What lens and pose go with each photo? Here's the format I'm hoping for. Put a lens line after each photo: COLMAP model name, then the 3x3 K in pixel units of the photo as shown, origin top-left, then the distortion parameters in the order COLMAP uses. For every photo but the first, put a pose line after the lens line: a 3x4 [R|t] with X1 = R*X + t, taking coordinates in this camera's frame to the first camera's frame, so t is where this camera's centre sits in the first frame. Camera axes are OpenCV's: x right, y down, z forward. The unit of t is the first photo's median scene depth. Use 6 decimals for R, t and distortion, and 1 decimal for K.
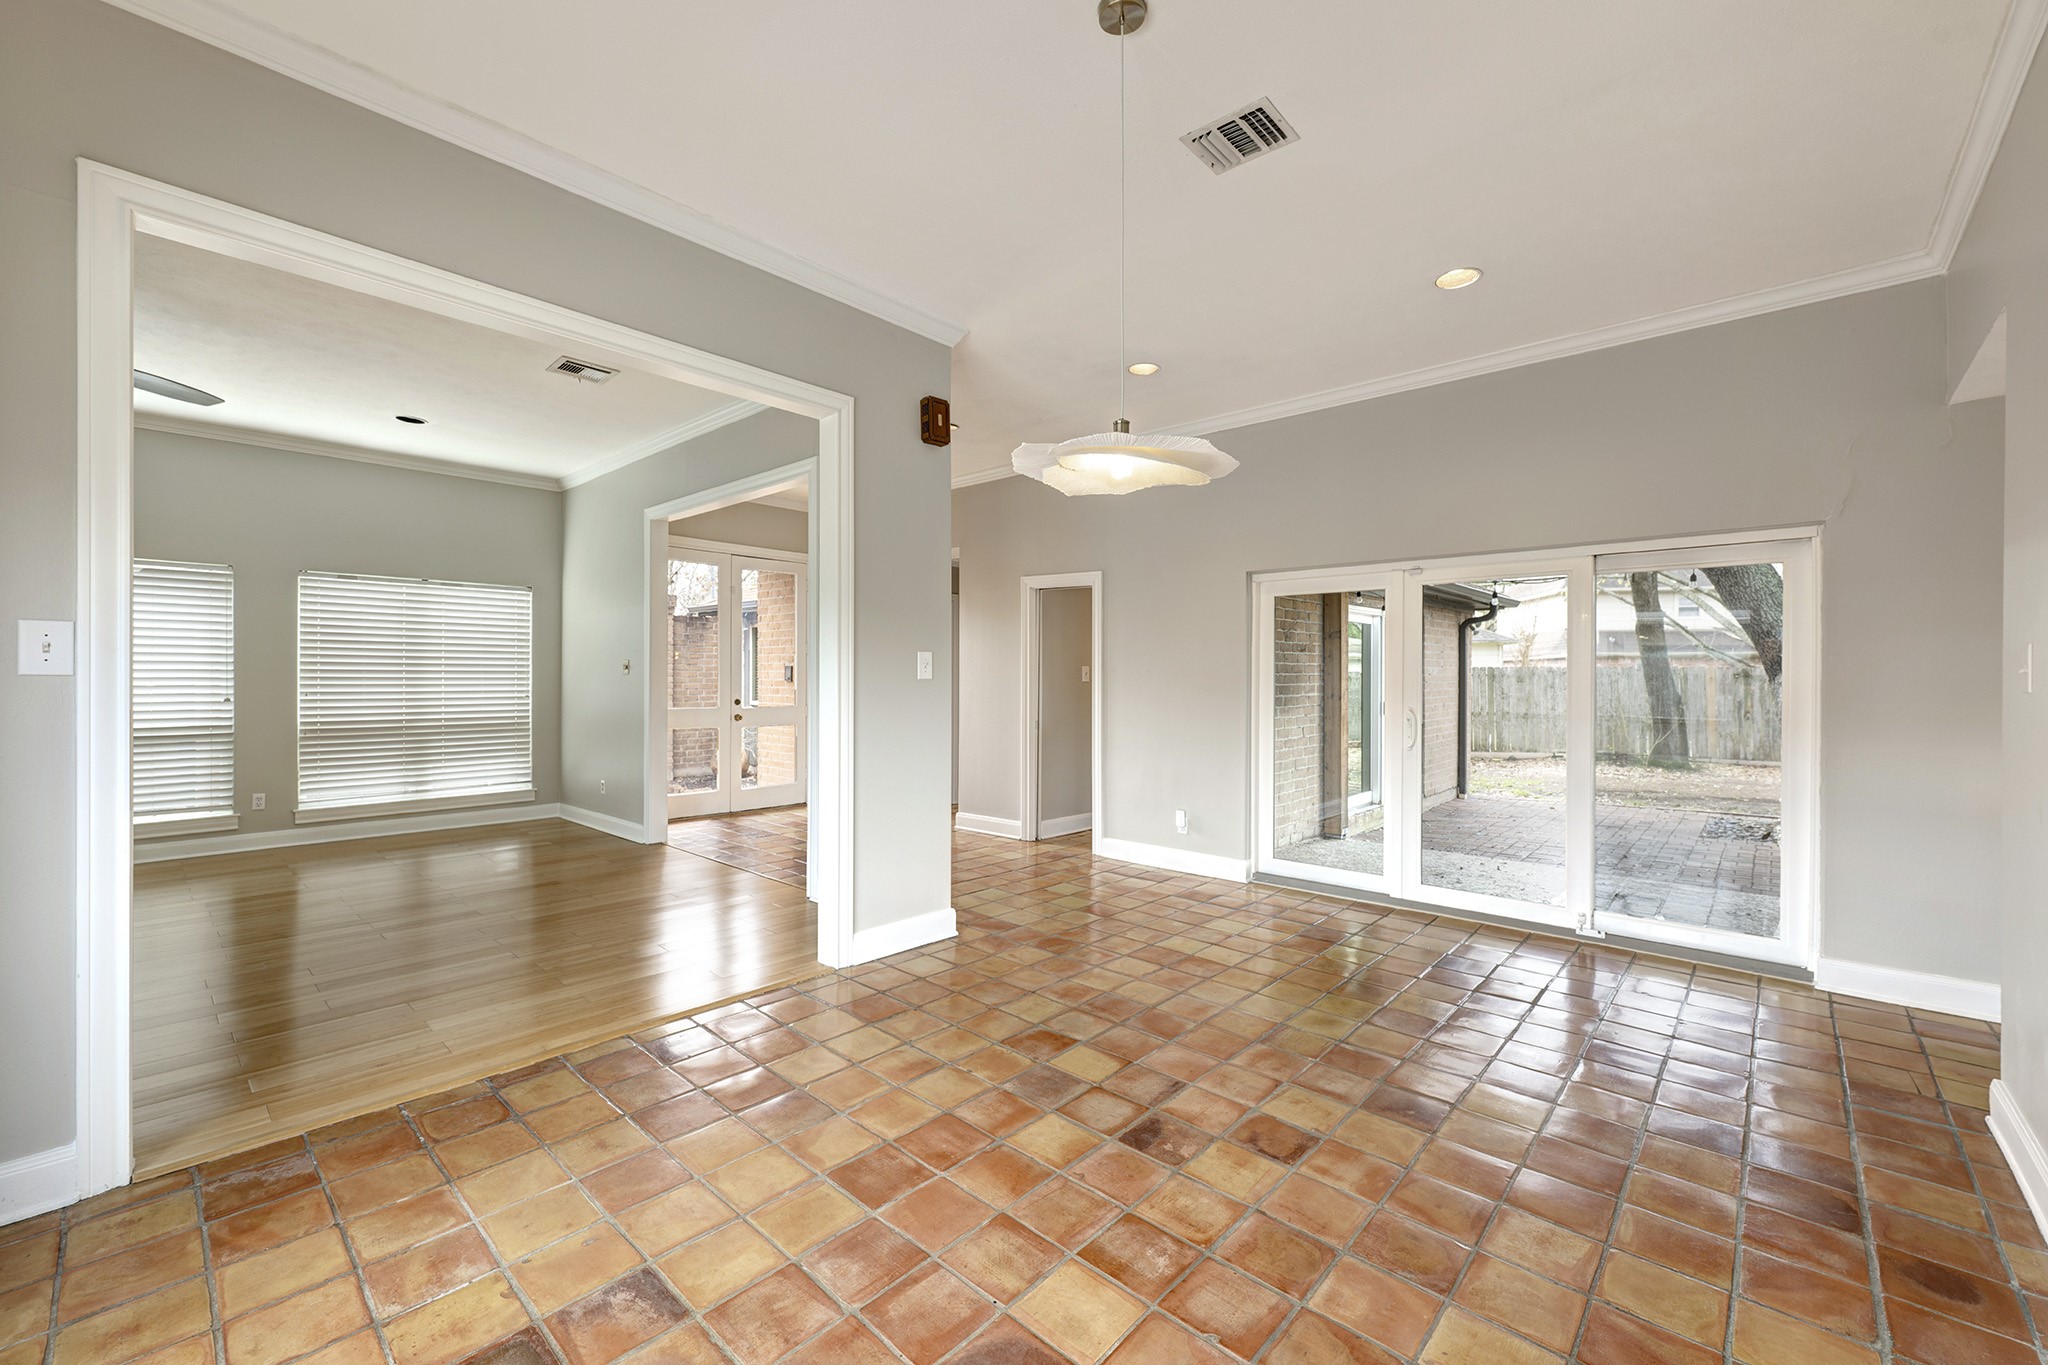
lens RADIAL K [[830.0, 0, 1011.6], [0, 830.0, 680.7], [0, 0, 1]] dist [0.003159, -0.000073]
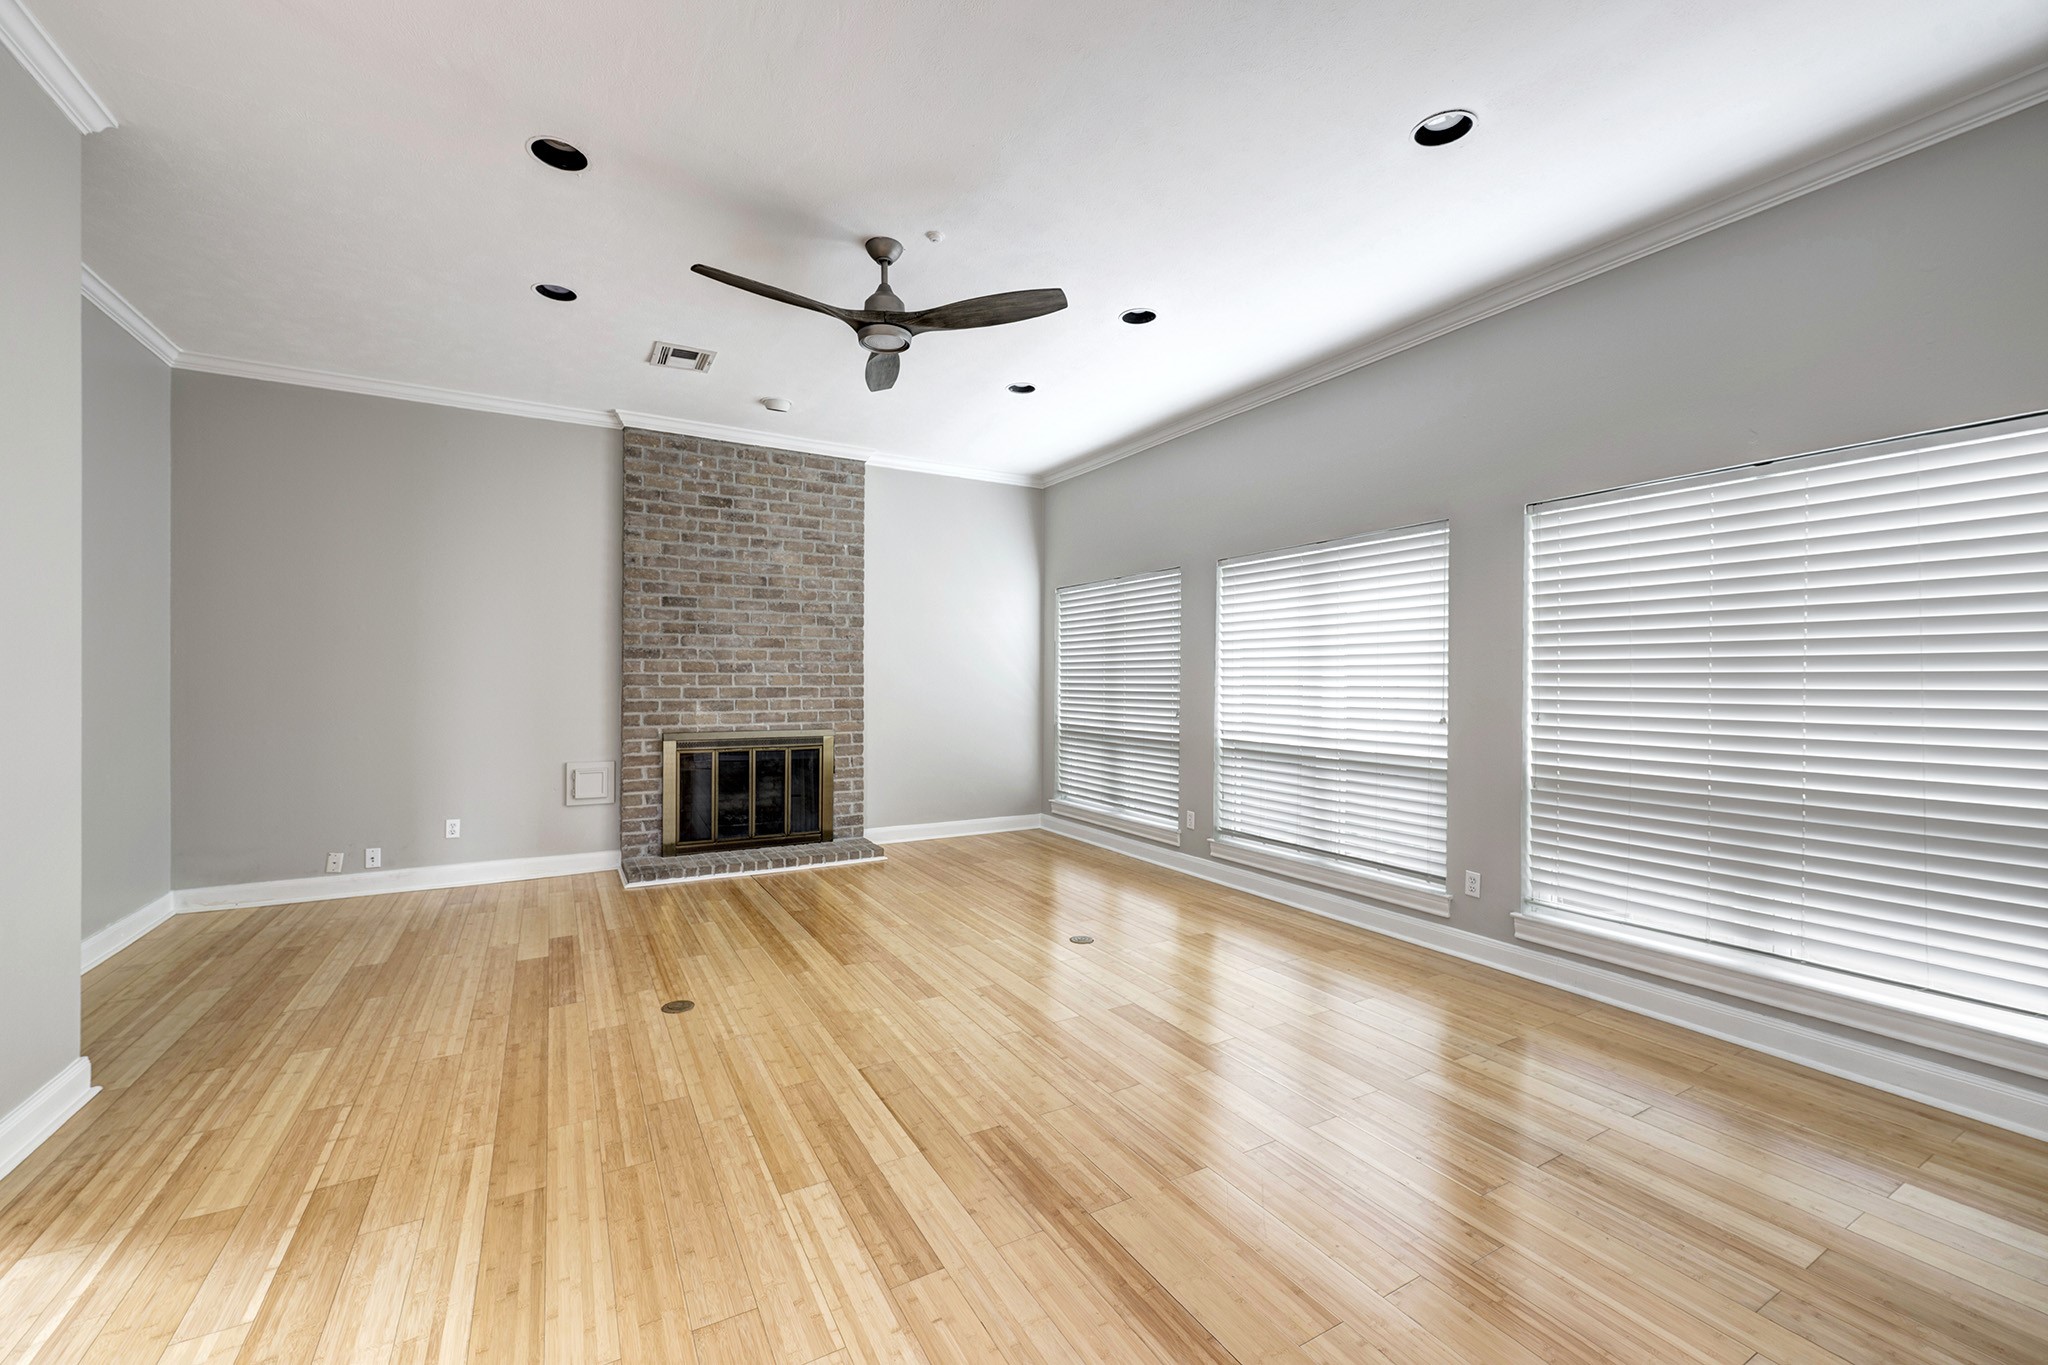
lens RADIAL K [[830.0, 0, 1020.7], [0, 830.0, 683.2], [0, 0, 1]] dist [0.003159, -0.000073]
pose [[-0.299831, -0.002243, -0.953990, -0.369517], [-0.006438, 0.999979, -0.000327, -0.008262], [0.953970, 0.006044, -0.299840, 1.611013]]
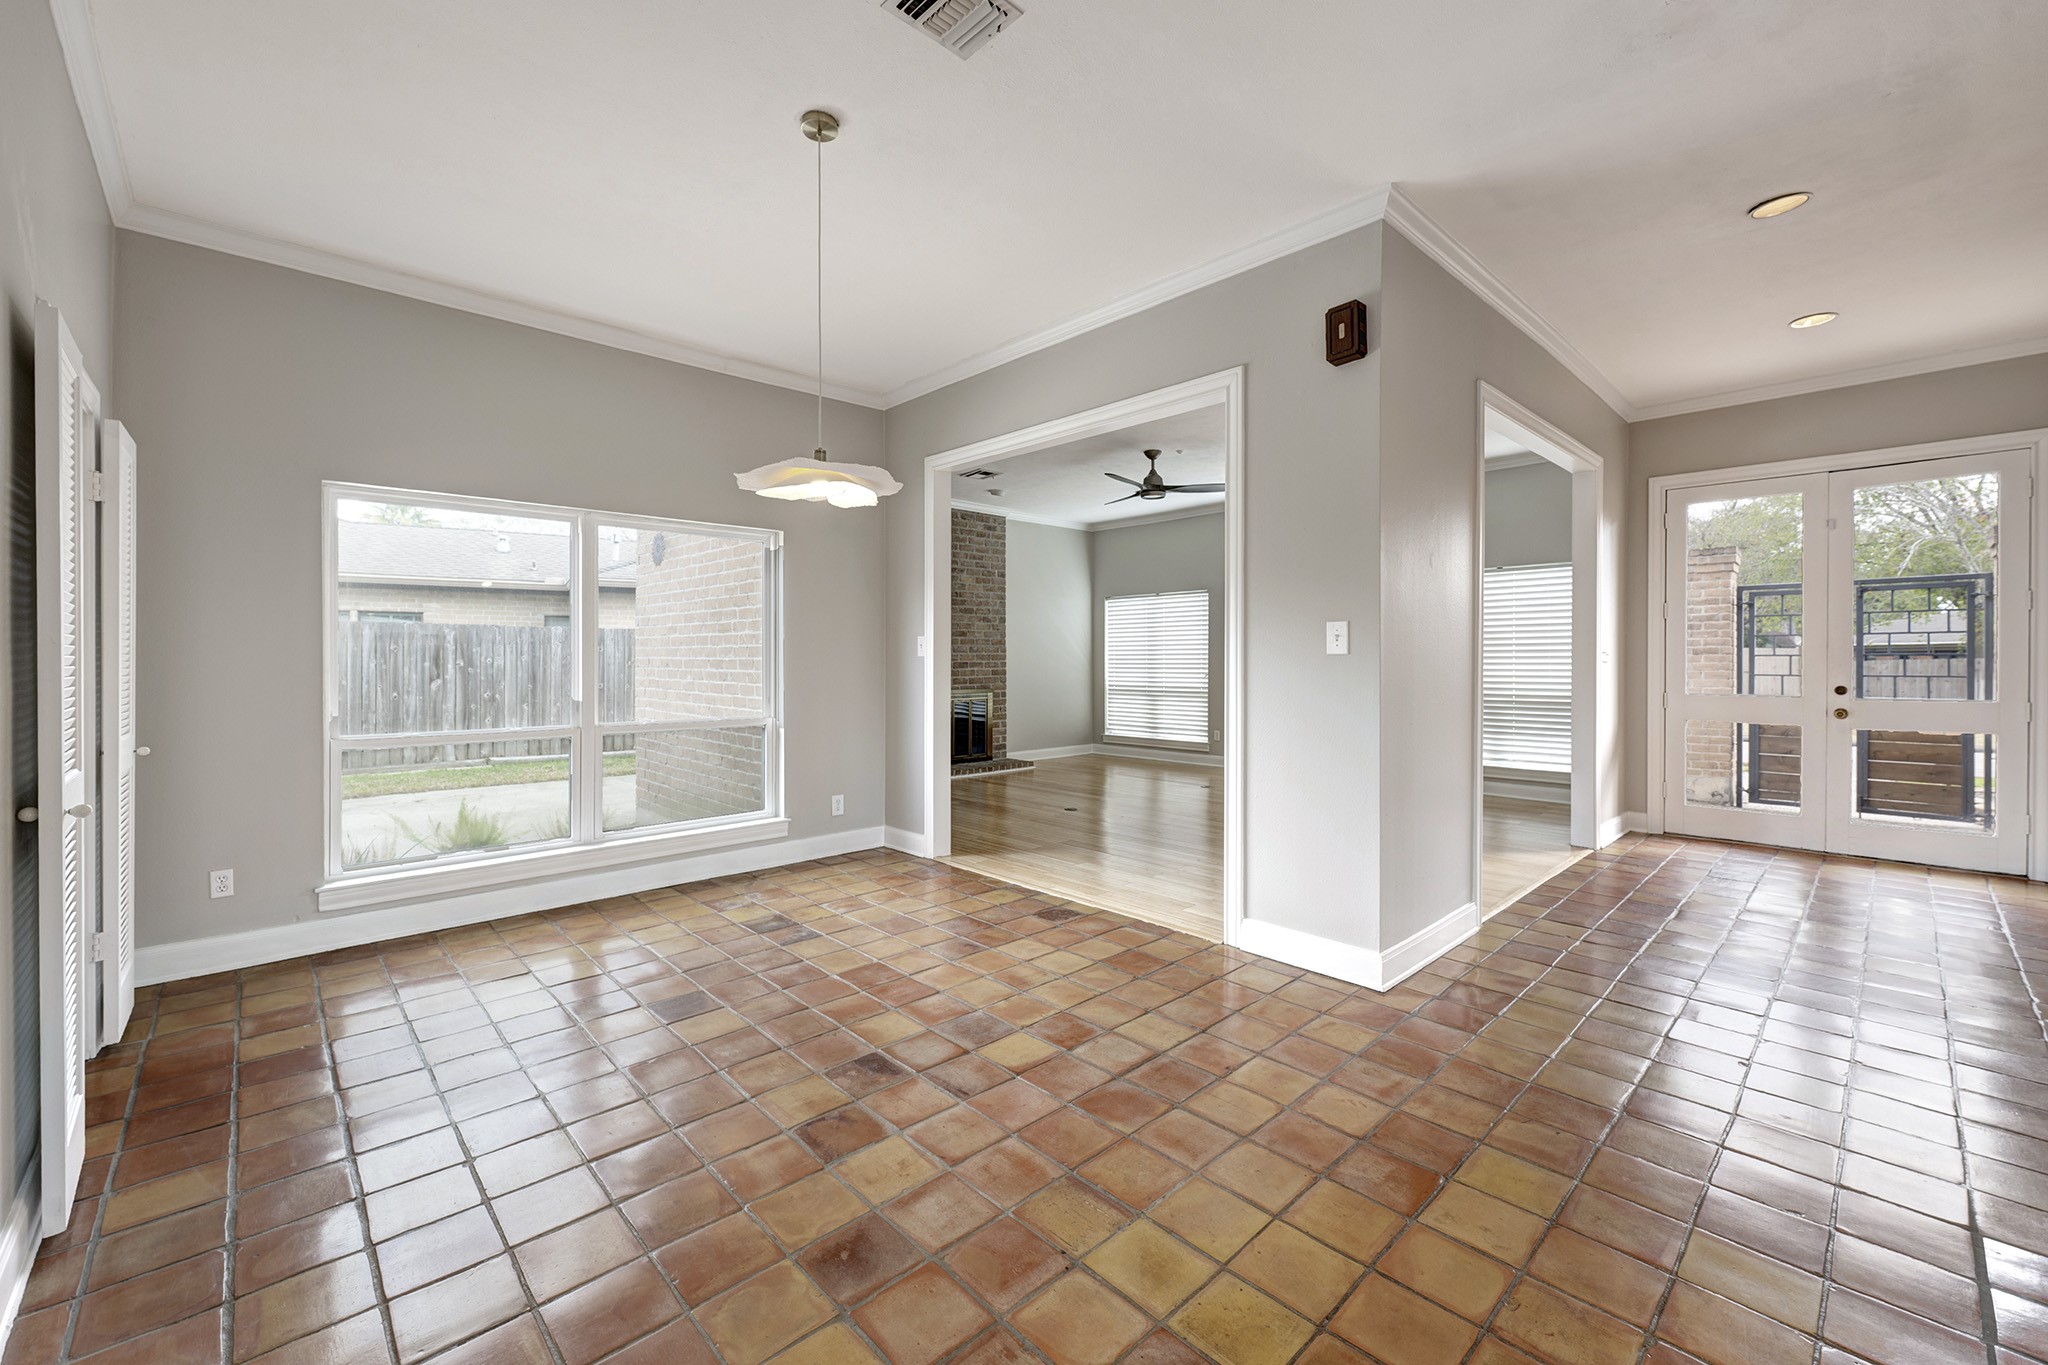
lens RADIAL K [[830.0, 0, 1021.7], [0, 830.0, 666.0], [0, 0, 1]] dist [0.003159, -0.000073]
pose [[-0.068980, 0.003807, -0.997611, 0.923537], [0.000648, 0.999993, 0.003771, 0.007434], [0.997618, -0.000387, -0.068982, 0.937646]]
